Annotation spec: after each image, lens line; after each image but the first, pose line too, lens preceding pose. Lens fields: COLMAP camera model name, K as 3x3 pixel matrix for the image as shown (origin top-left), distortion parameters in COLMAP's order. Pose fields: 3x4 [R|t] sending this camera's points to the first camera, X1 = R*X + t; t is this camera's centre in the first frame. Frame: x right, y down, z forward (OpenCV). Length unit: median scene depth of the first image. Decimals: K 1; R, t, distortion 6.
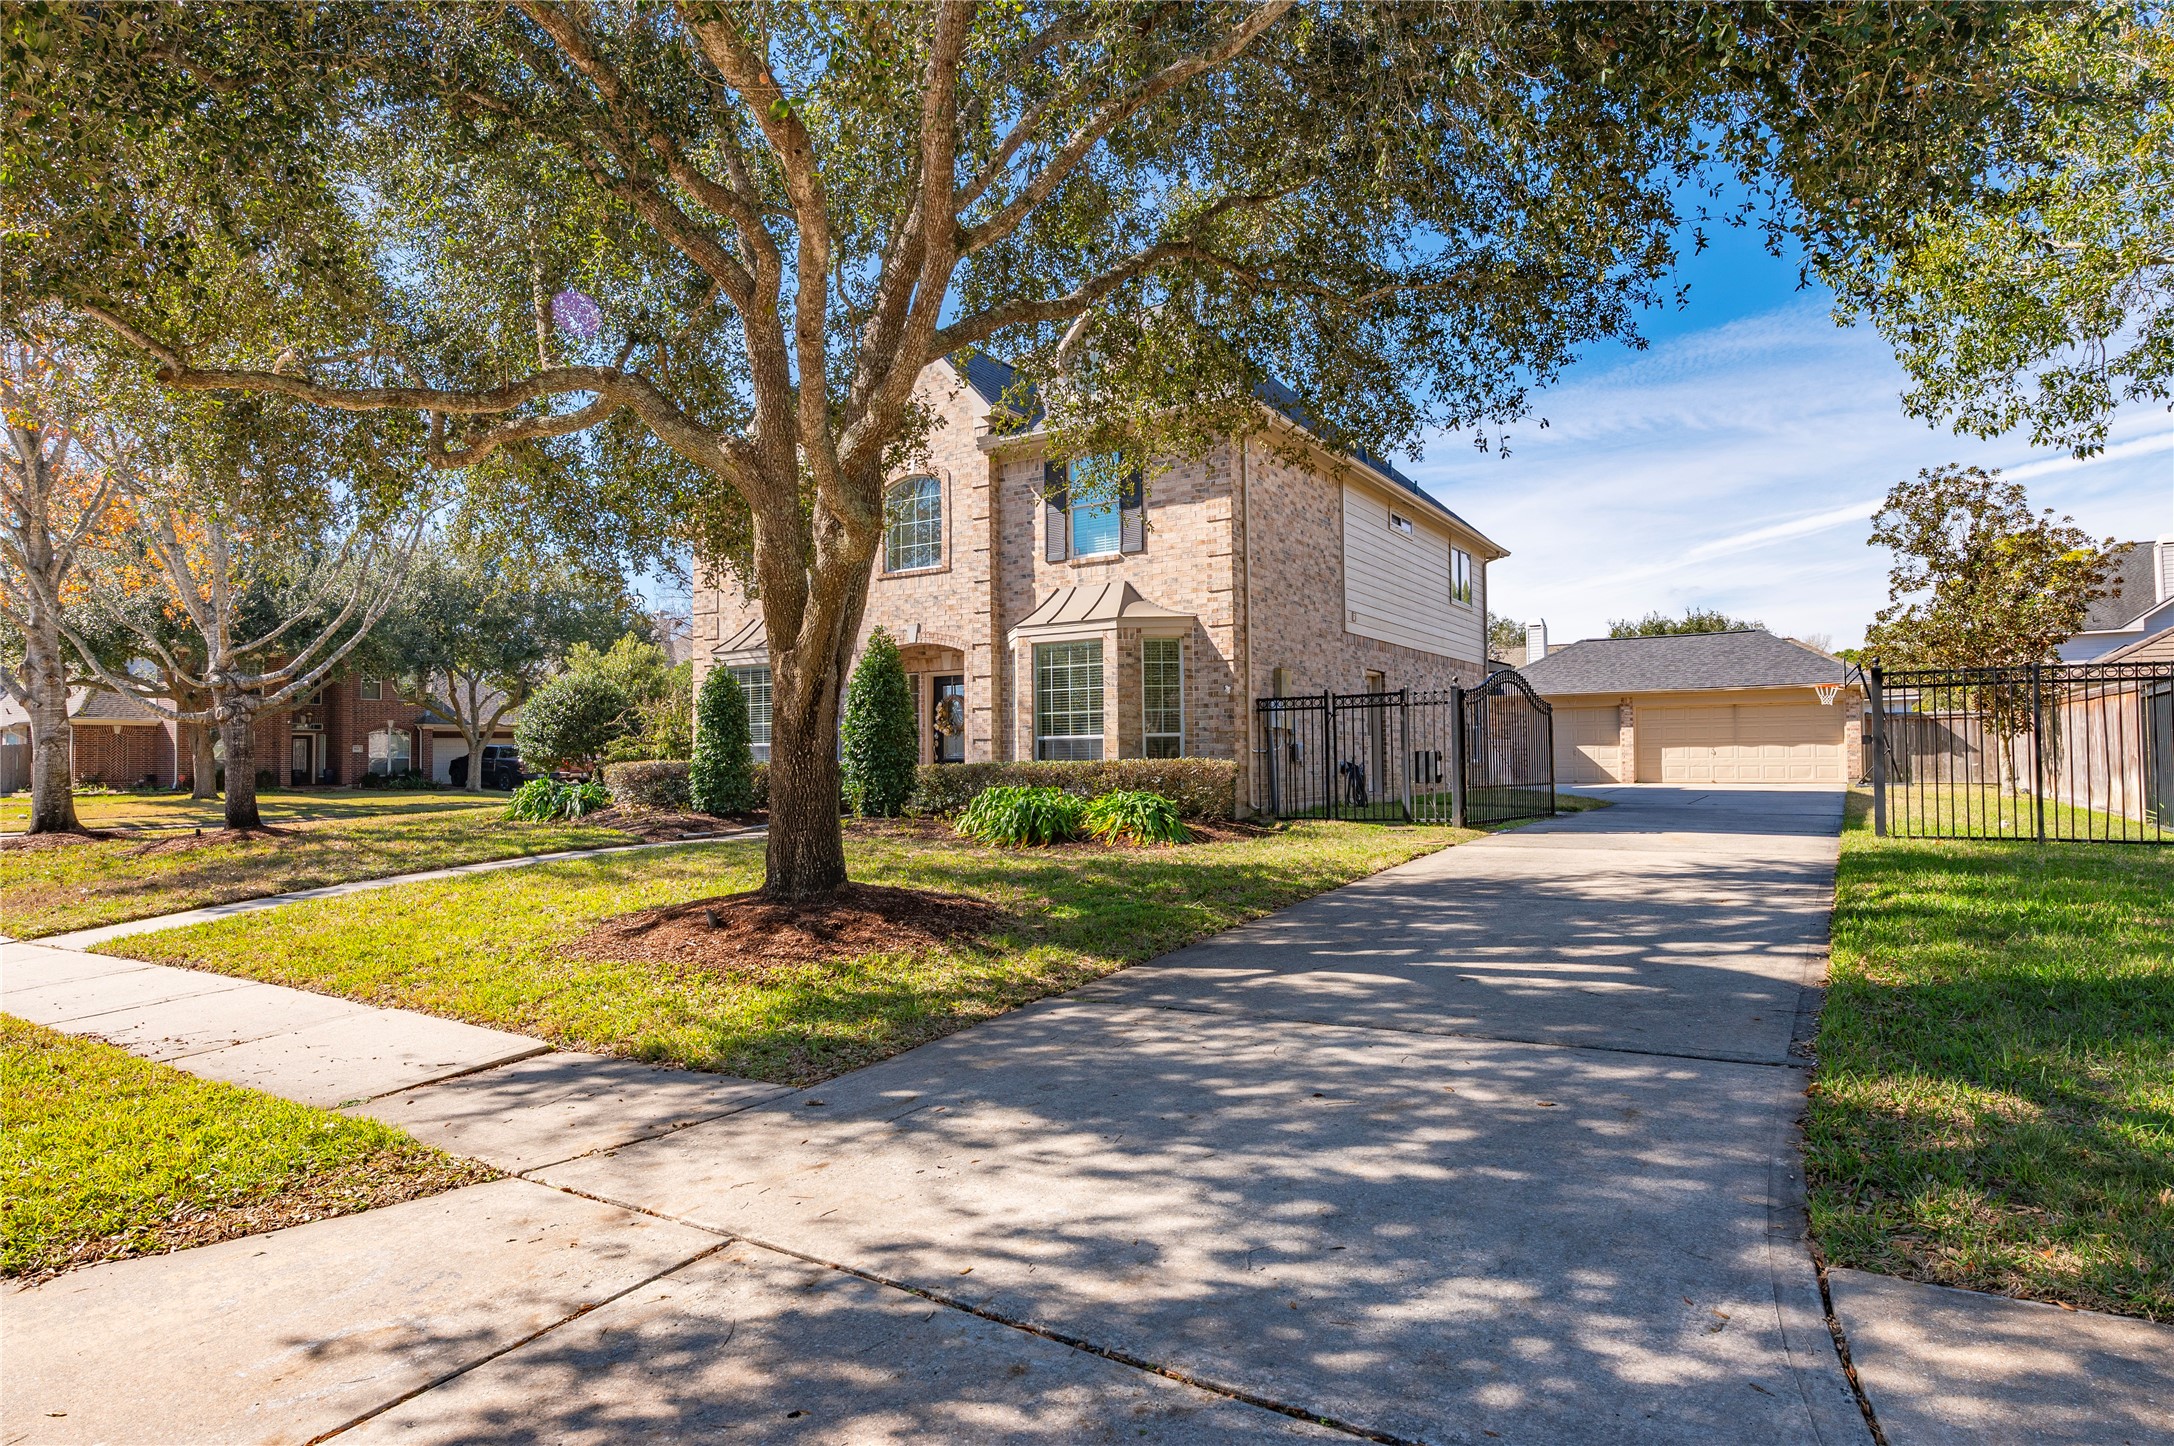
lens RADIAL K [[1159.6, 0, 1092.3], [0, 1159.6, 728.1], [0, 0, 1]] dist [-0.022761, 0.000124]
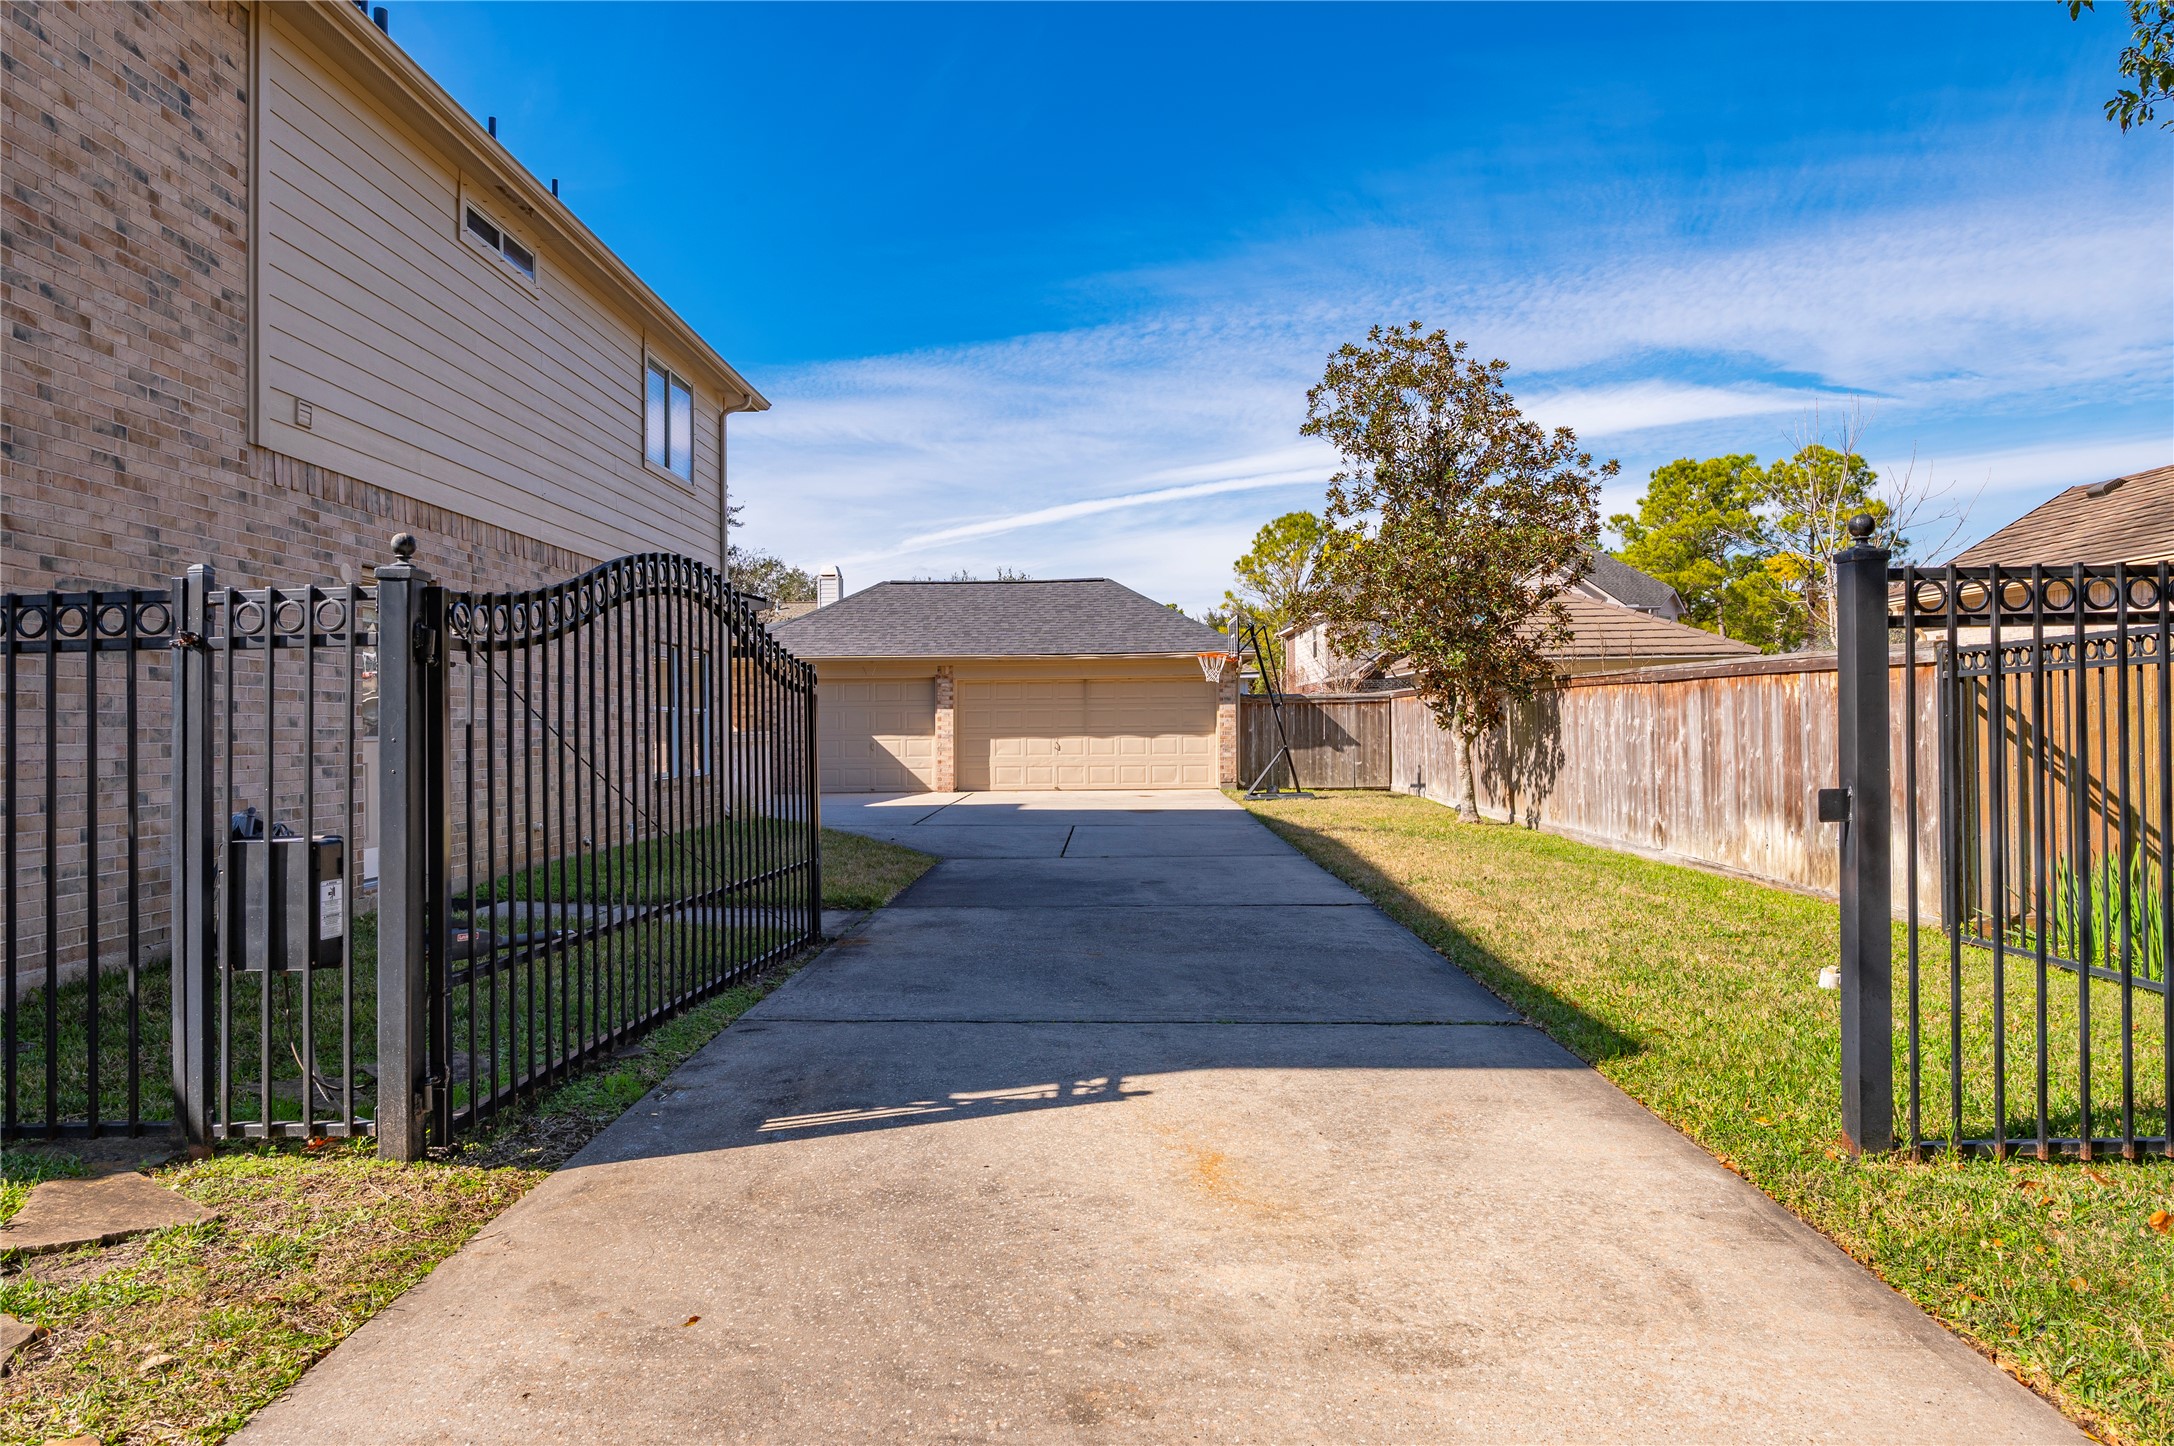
lens RADIAL K [[1411.9, 0, 1089.0], [0, 1411.9, 720.6], [0, 0, 1]] dist [-0.010328, -0.002504]
pose [[0.854289, 0.005974, 0.519764, 0.183935], [-0.013085, 0.999864, 0.010015, -0.006318], [-0.519634, -0.015356, 0.854251, 0.434260]]
